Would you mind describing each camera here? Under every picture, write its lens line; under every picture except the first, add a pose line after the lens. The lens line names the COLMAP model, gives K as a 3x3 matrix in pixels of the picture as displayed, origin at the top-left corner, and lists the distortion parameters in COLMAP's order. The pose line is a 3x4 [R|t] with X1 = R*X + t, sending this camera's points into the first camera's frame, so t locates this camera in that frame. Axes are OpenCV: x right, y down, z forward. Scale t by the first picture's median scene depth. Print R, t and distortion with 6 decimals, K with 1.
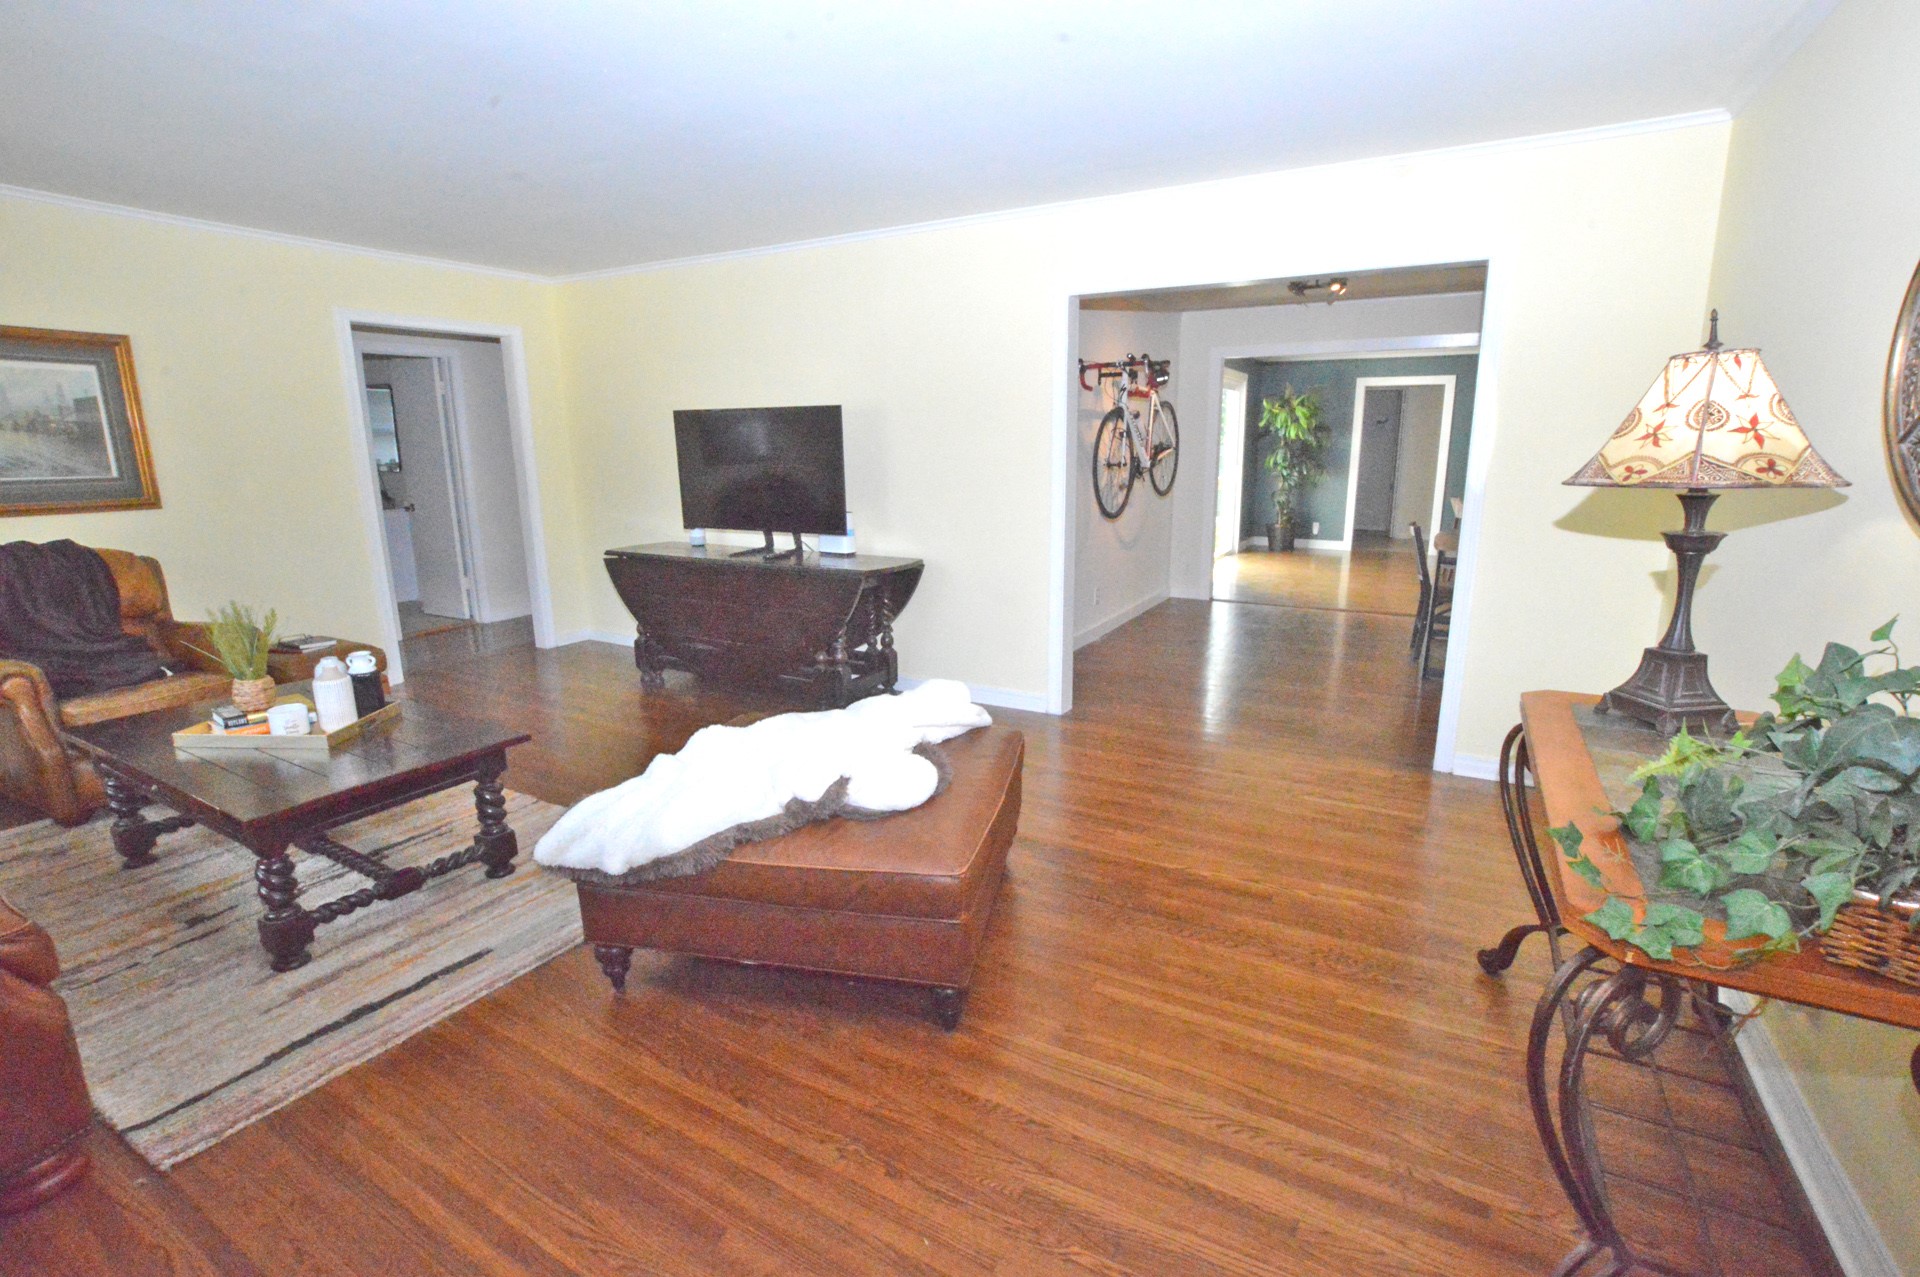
lens RADIAL K [[847.4, 0, 960.0], [0, 847.4, 638.5], [0, 0, 1]] dist [-0.035067, 0.000828]
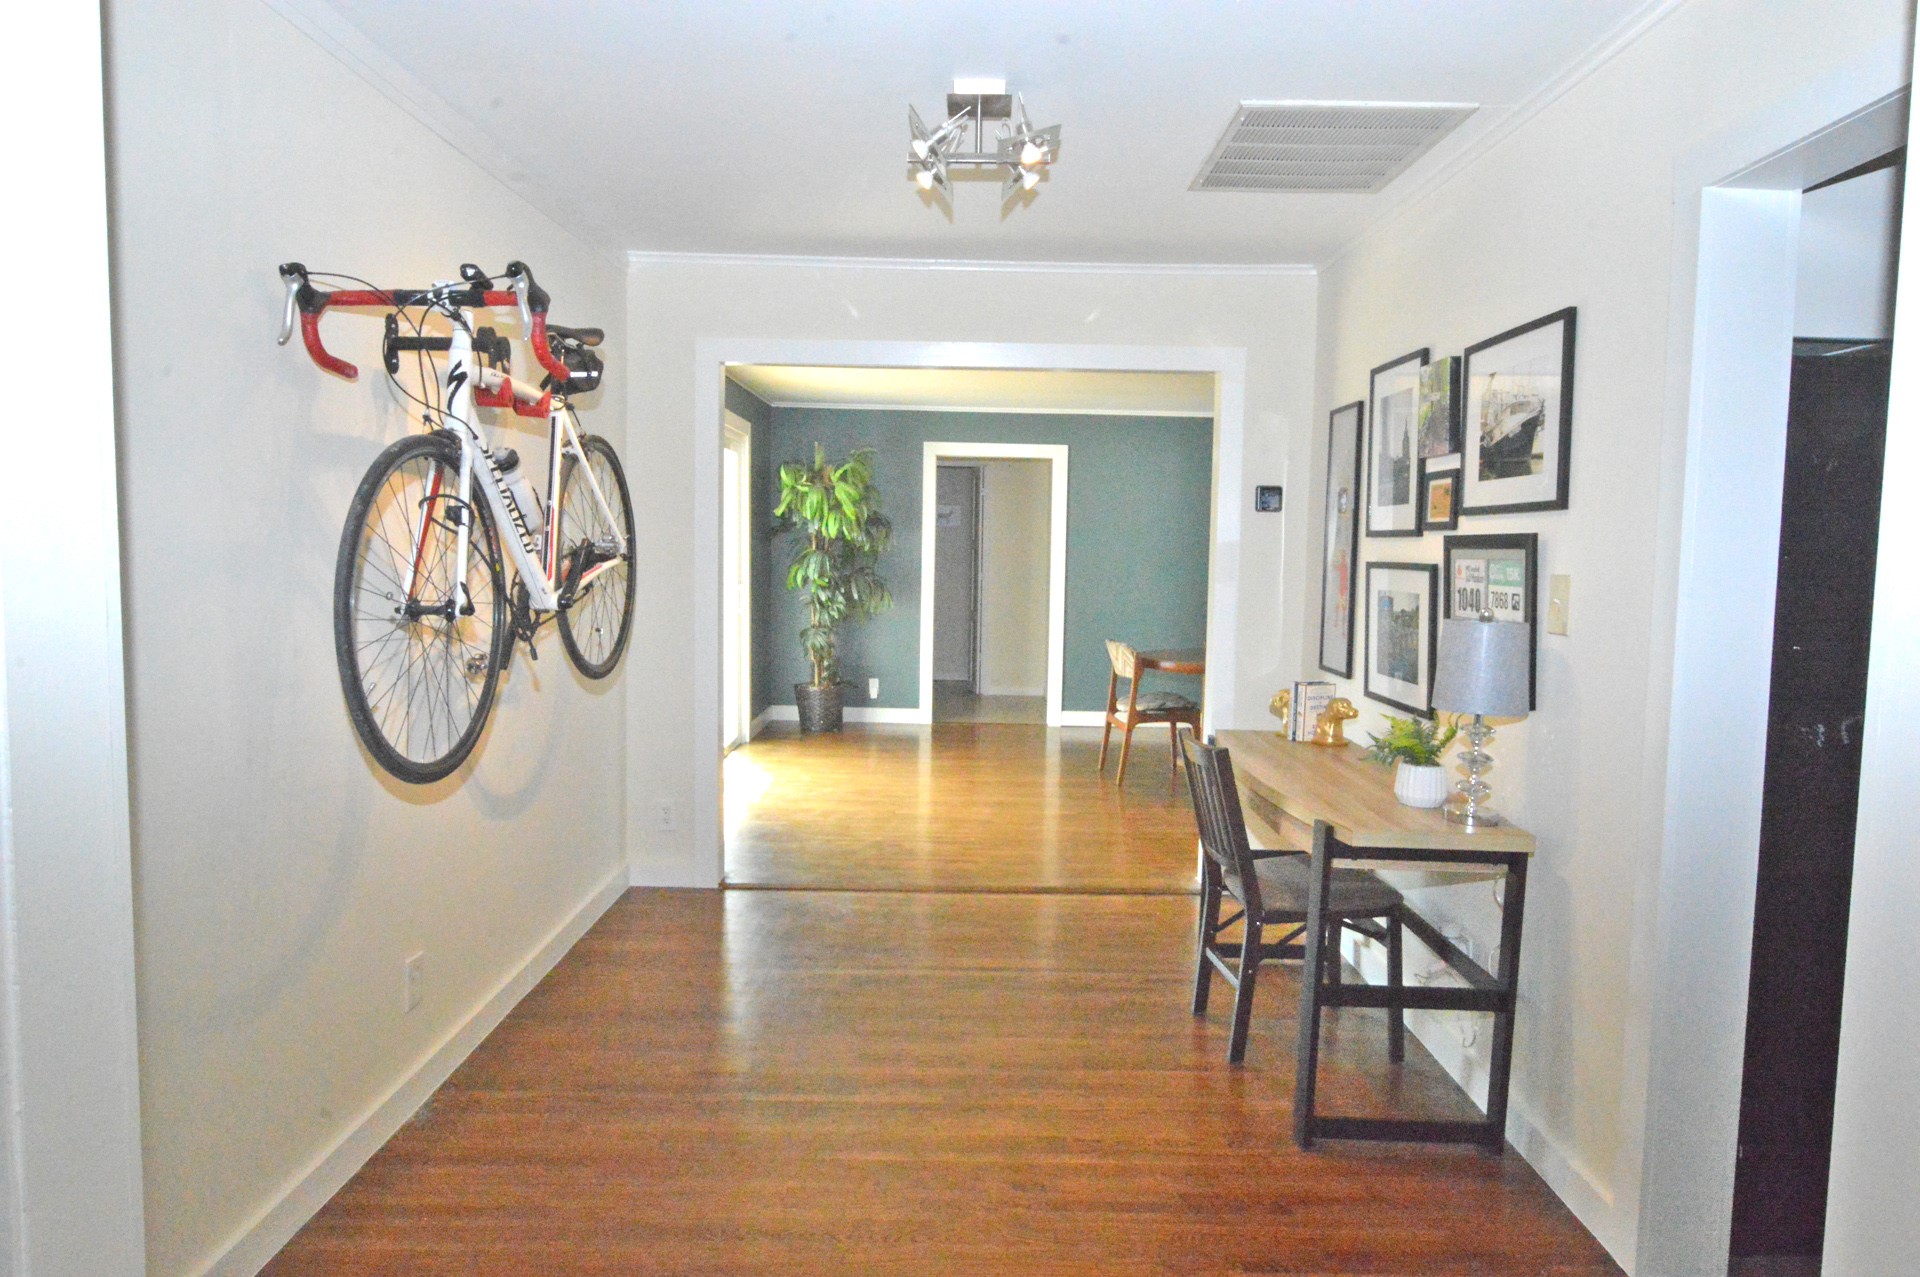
lens RADIAL K [[1202.9, 0, 960.0], [0, 1202.9, 638.5], [0, 0, 1]] dist [-0.000123, -0.000077]
pose [[0.869700, -0.012933, 0.493412, 0.067970], [0.084137, 0.988910, -0.122381, -0.063695], [-0.486357, 0.147949, 0.861143, 0.268834]]
